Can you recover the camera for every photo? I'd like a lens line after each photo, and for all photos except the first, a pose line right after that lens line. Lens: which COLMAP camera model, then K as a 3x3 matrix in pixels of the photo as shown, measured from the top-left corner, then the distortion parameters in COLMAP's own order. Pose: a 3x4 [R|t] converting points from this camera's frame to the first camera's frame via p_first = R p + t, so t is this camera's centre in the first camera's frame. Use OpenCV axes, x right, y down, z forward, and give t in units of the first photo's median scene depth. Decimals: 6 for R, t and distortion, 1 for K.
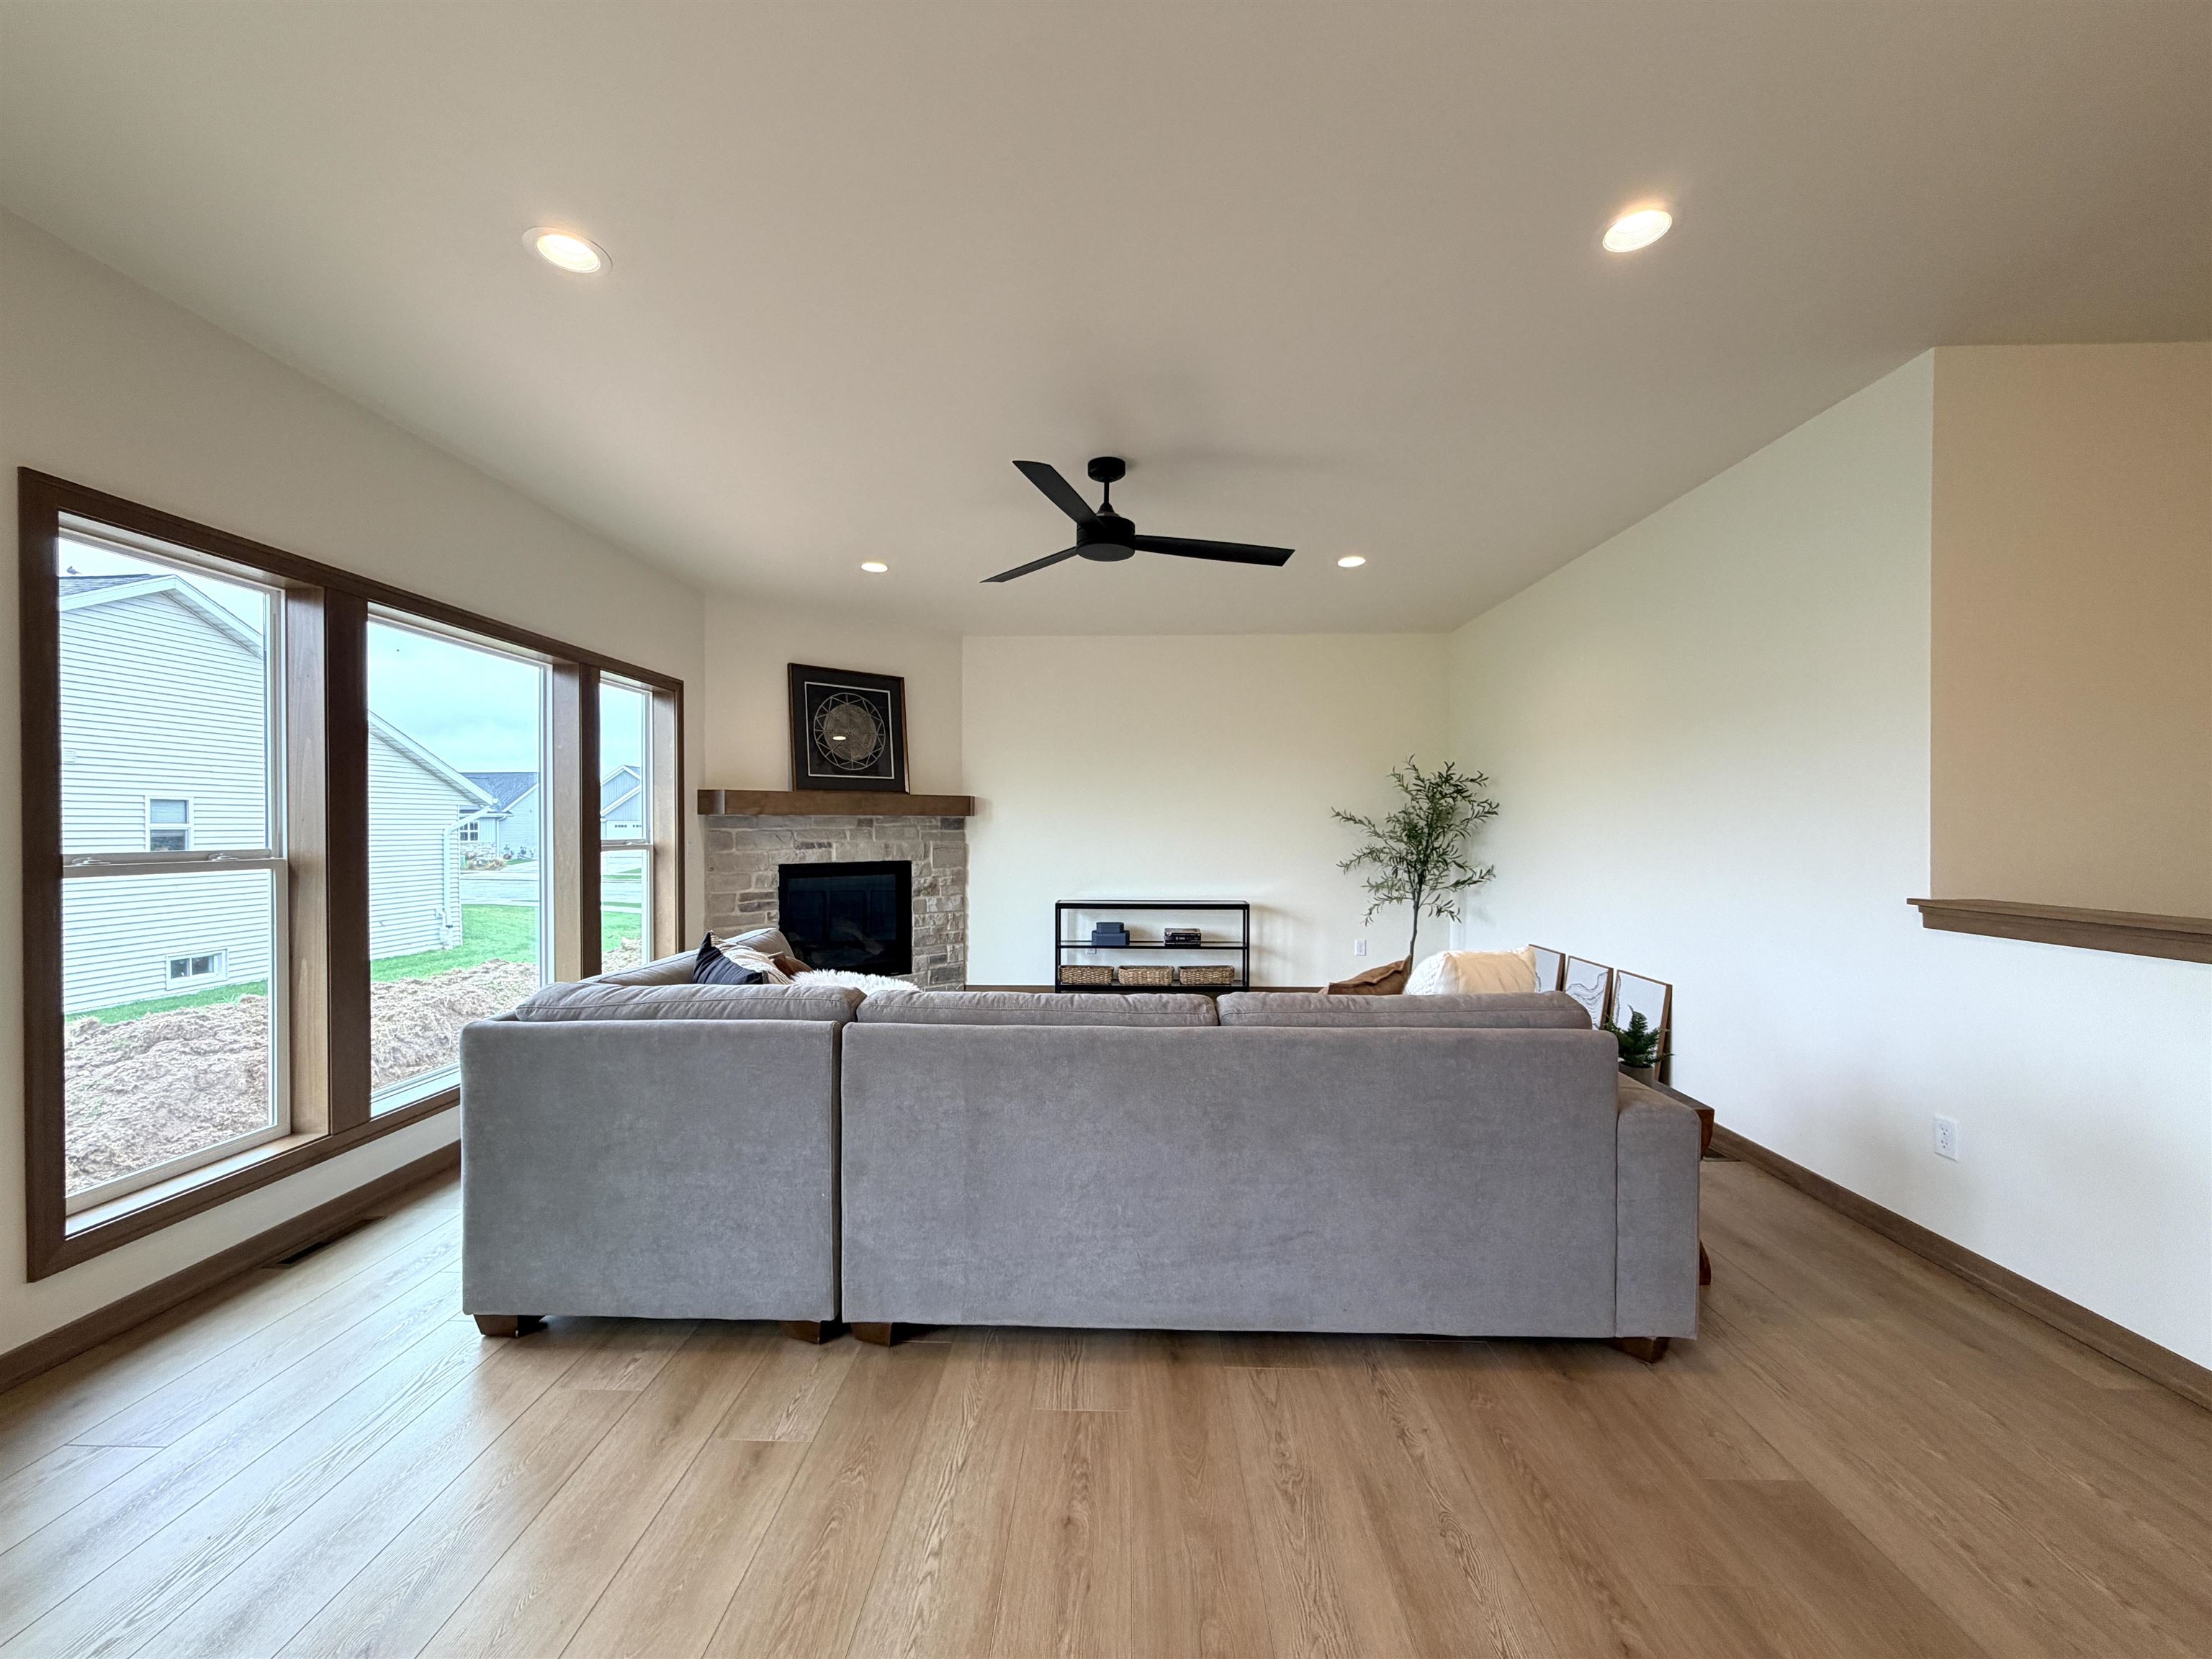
lens RADIAL K [[879.1, 0, 1097.2], [0, 879.1, 834.3], [0, 0, 1]] dist [0.000945, -0.000302]
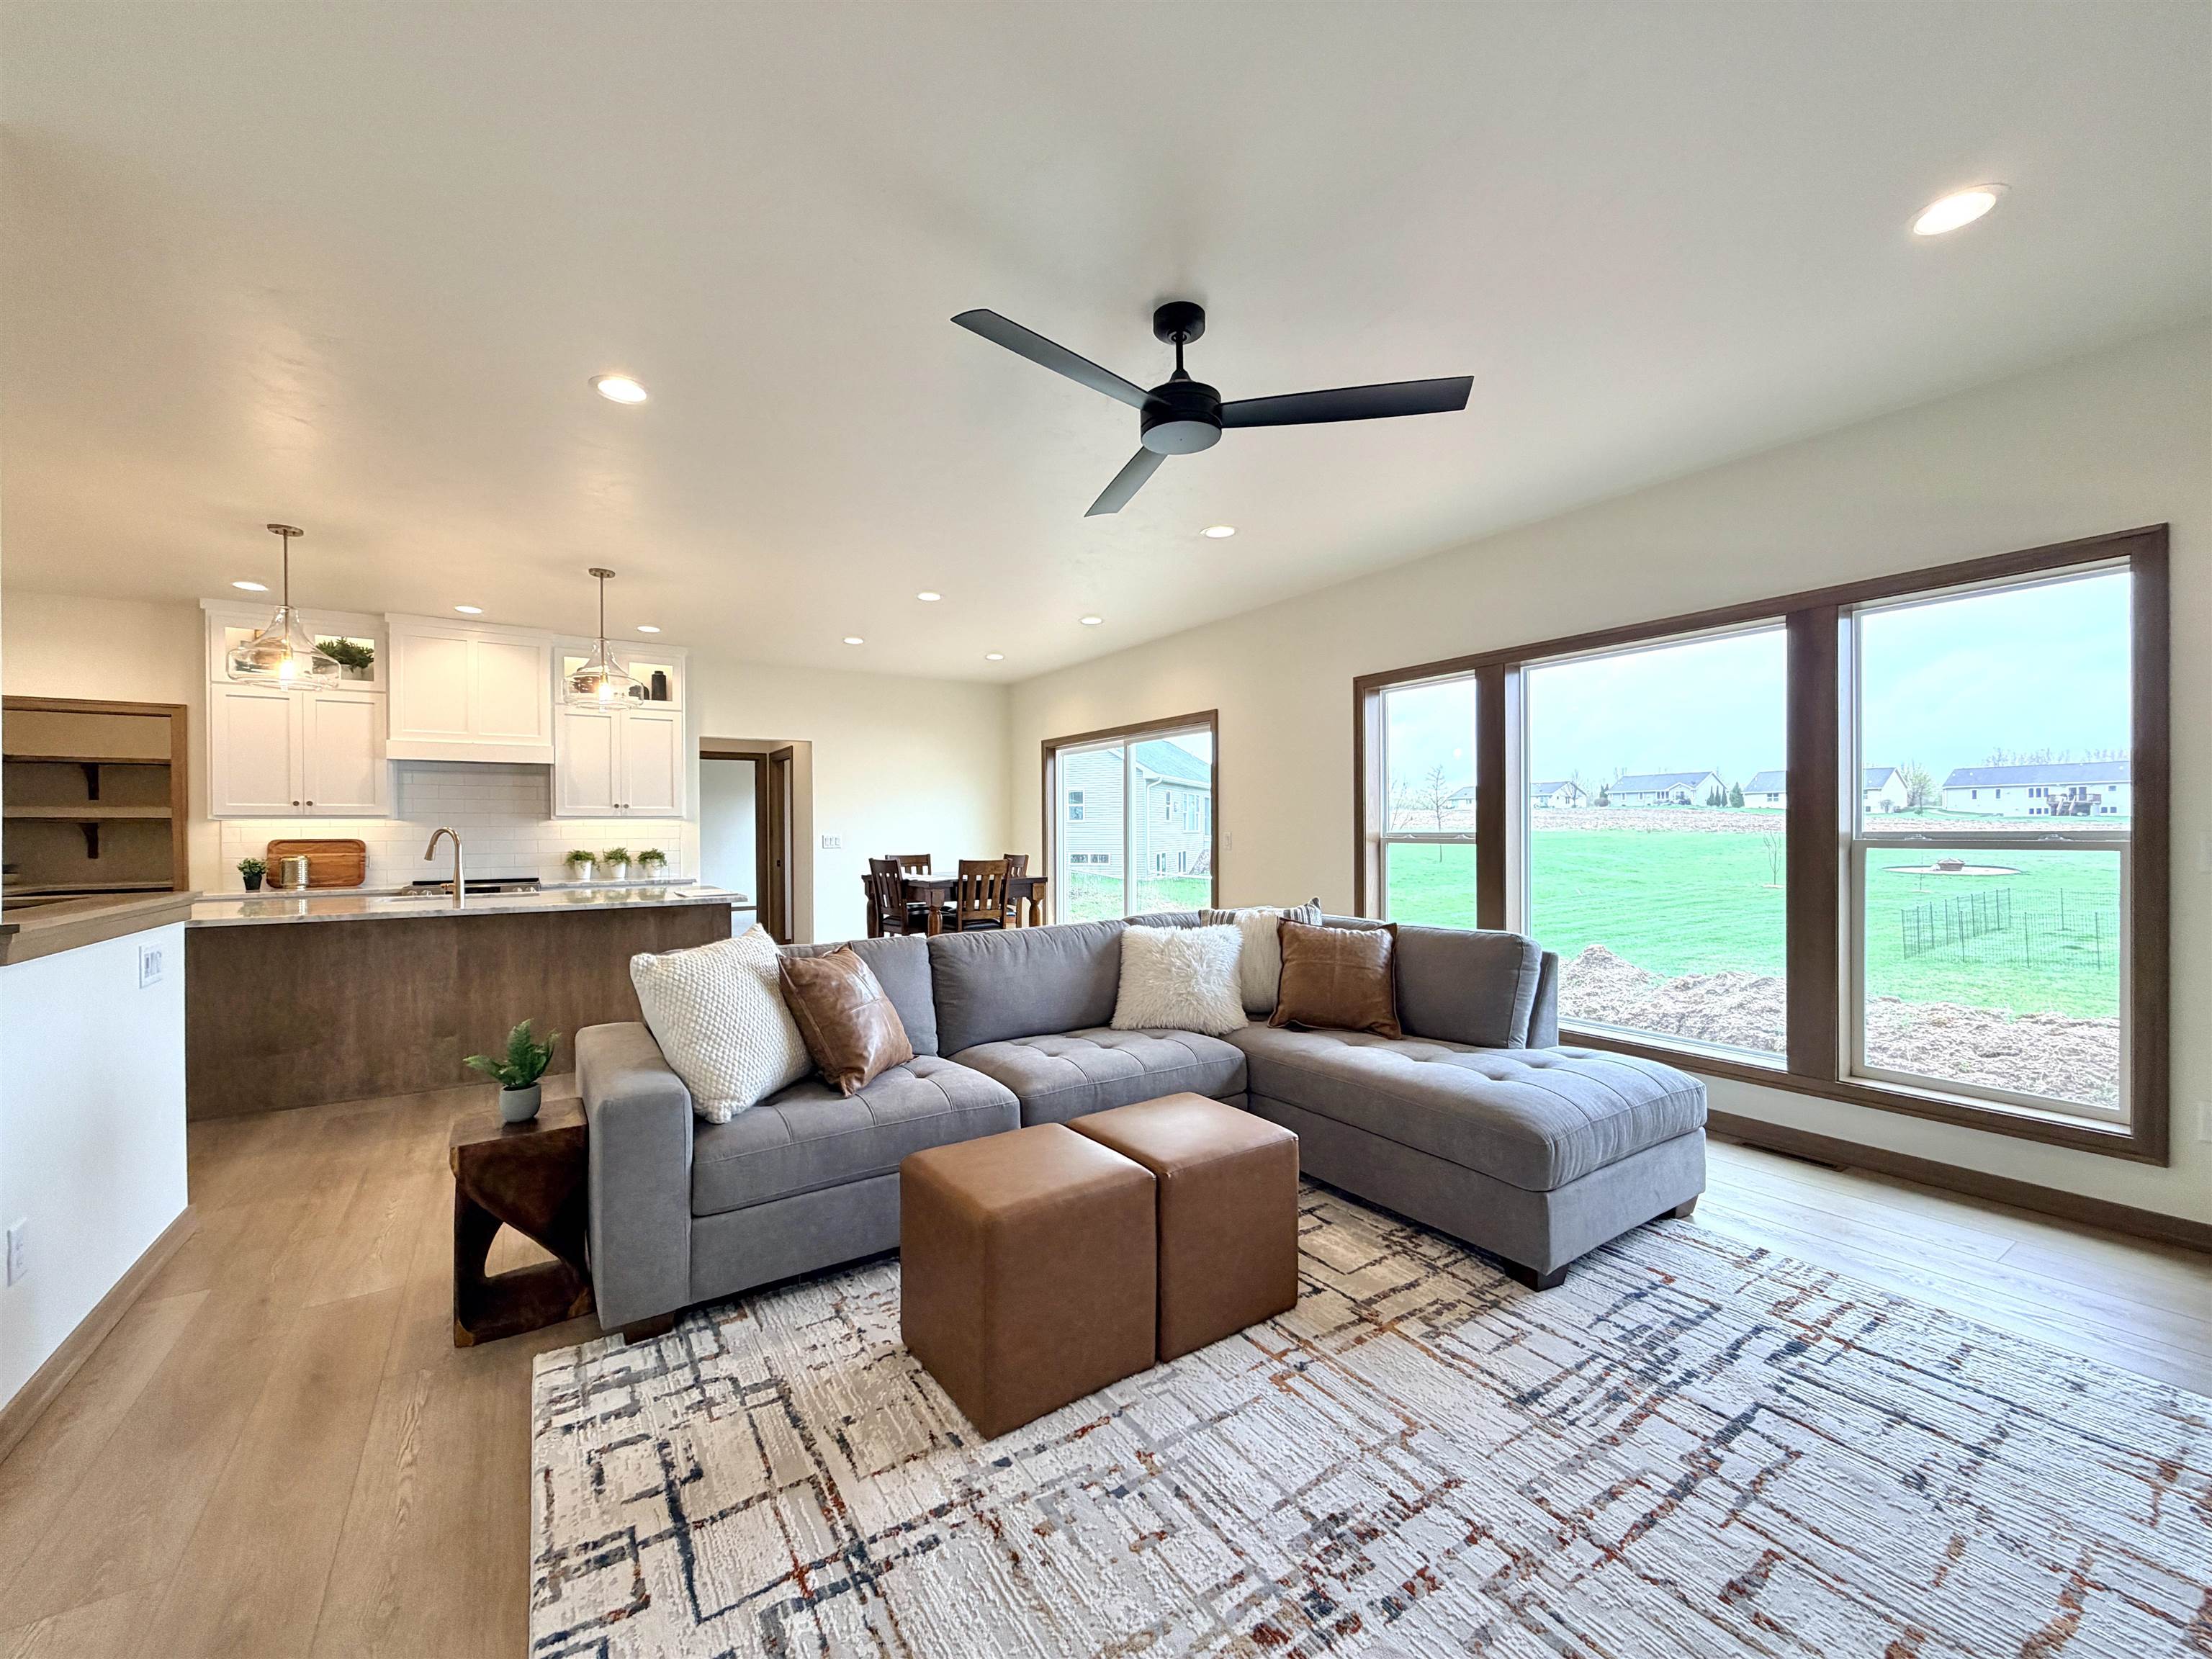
lens RADIAL K [[879.1, 0, 1097.6], [0, 879.1, 832.3], [0, 0, 1]] dist [0.000945, -0.000302]
pose [[-0.816970, 0.007379, -0.576633, 0.306894], [0.001496, 0.999942, 0.010677, -0.001208], [0.576678, 0.007860, -0.816934, 0.971671]]
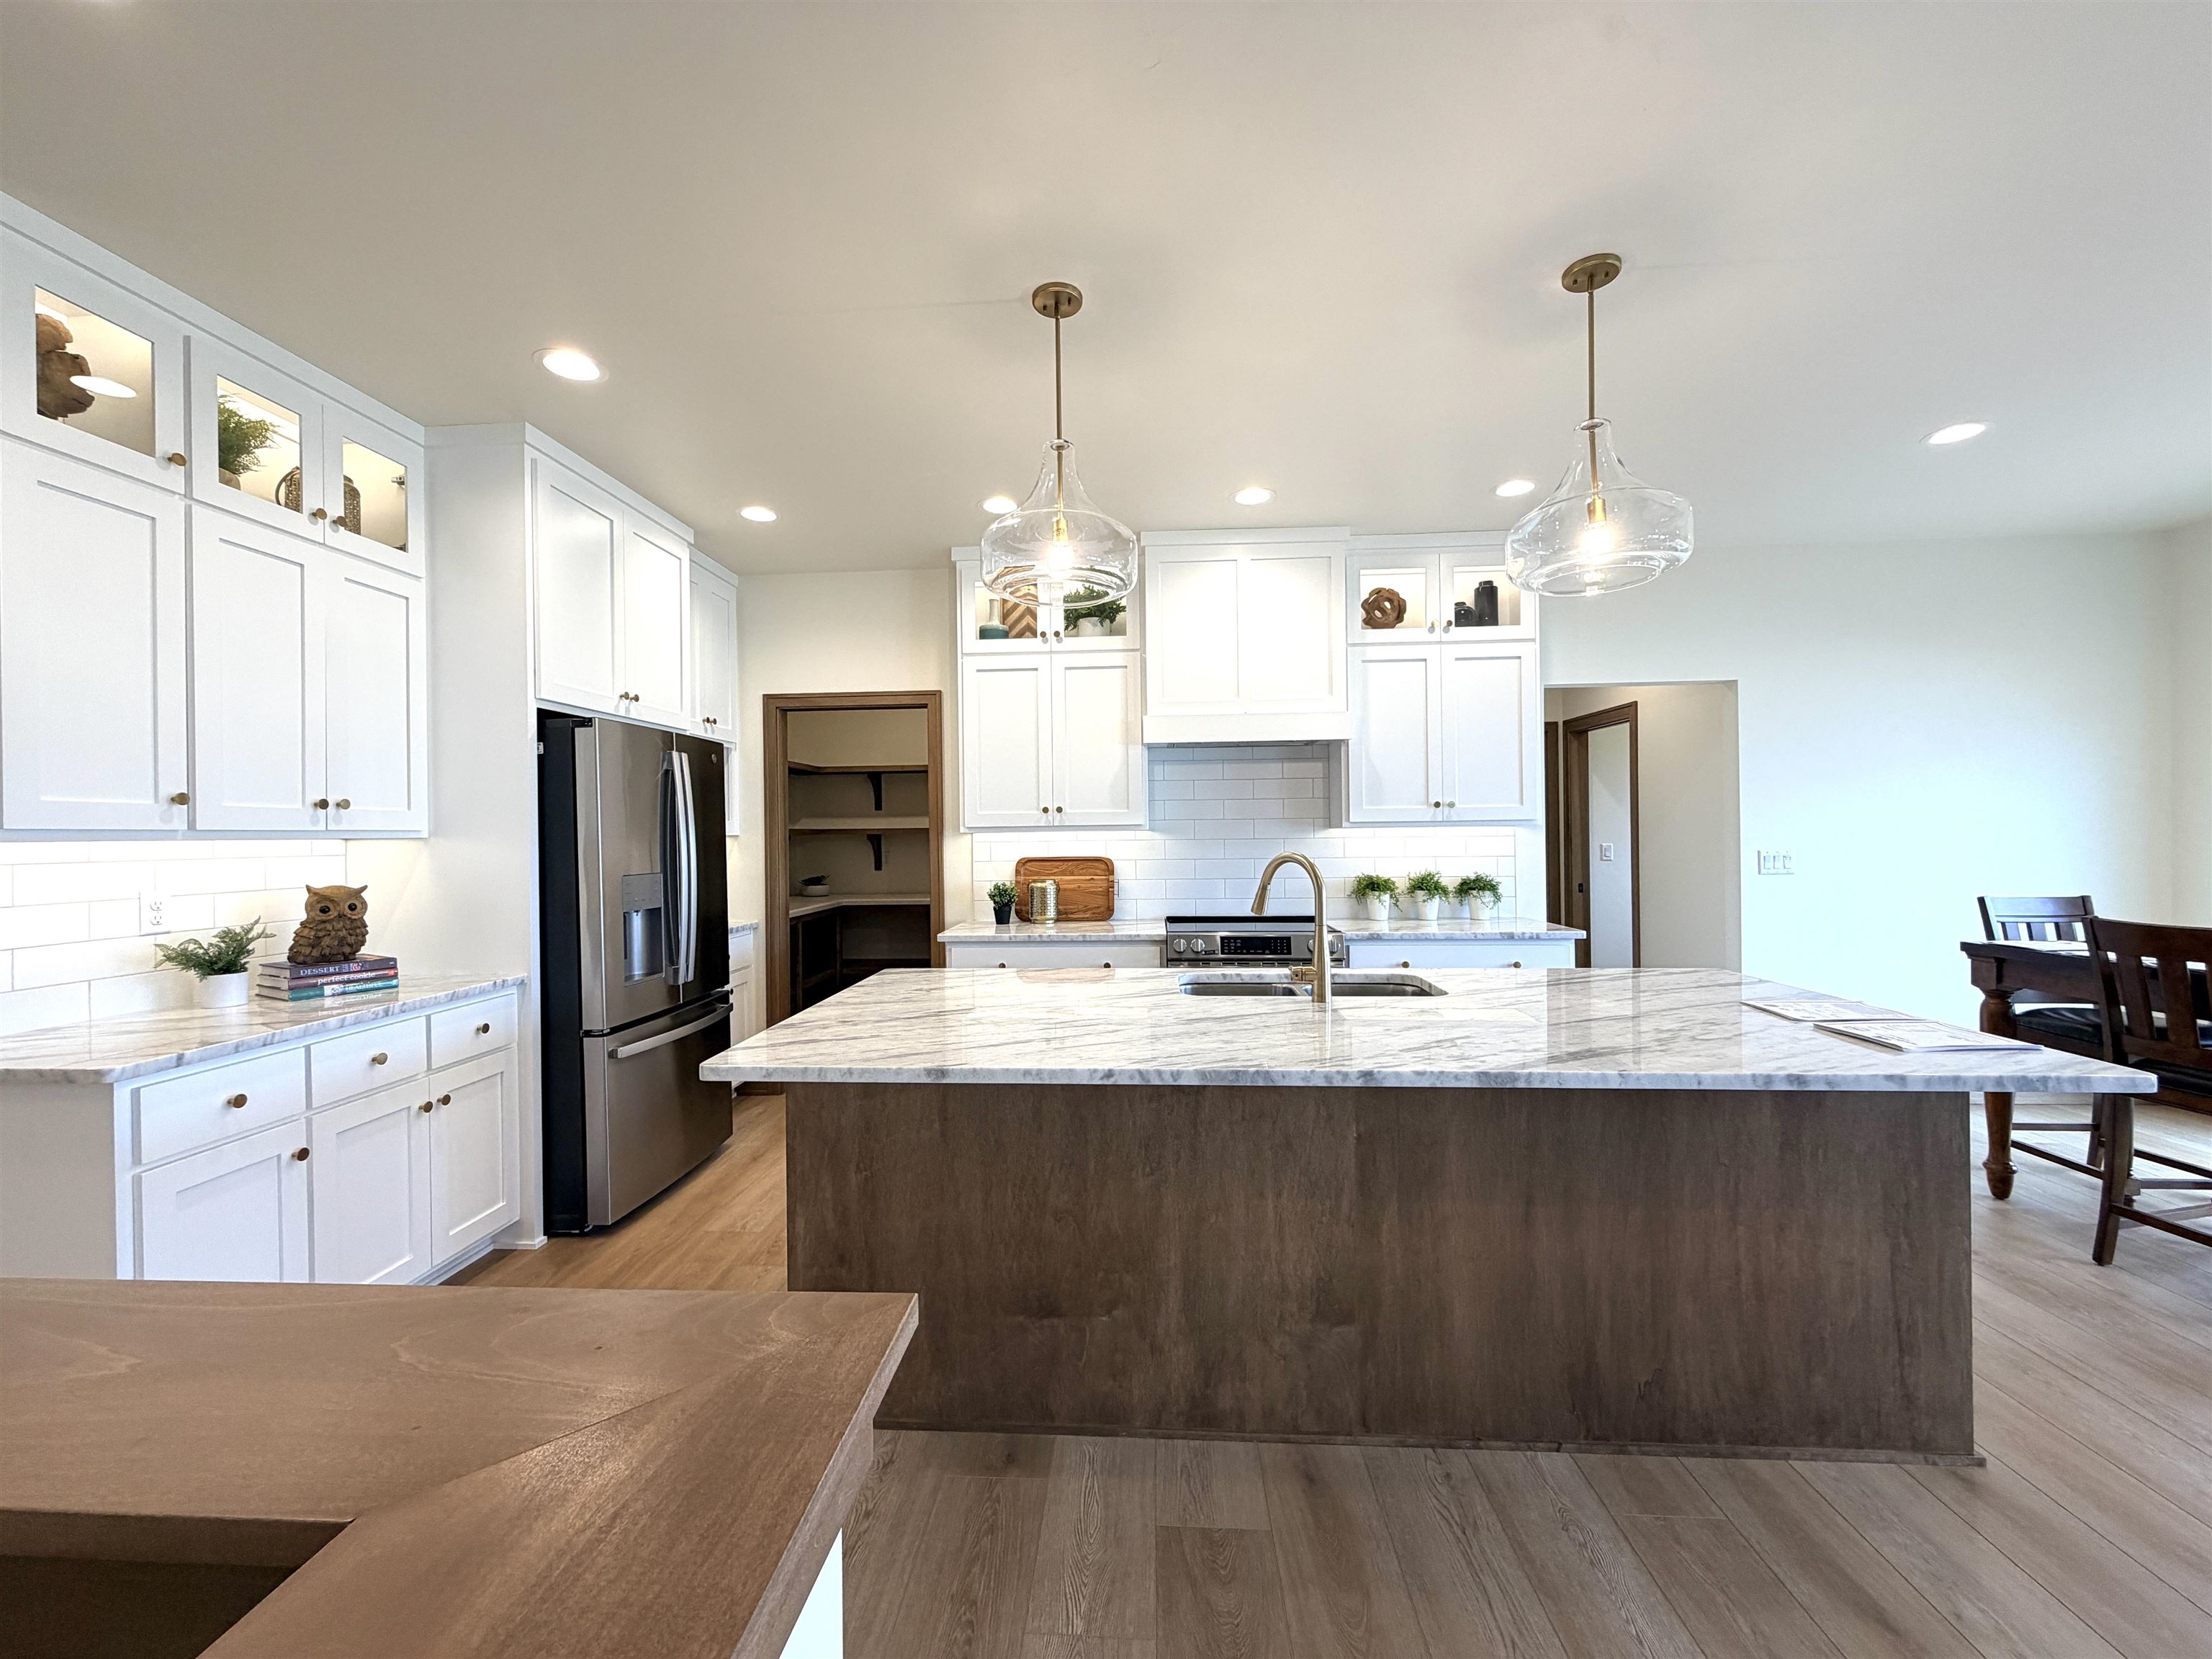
lens RADIAL K [[879.1, 0, 1095.4], [0, 879.1, 833.0], [0, 0, 1]] dist [0.000945, -0.000302]
pose [[-0.999530, 0.012681, 0.027917, 0.413835], [0.012982, 0.999859, 0.010612, -0.012997], [-0.027779, 0.010970, -0.999554, 0.355380]]
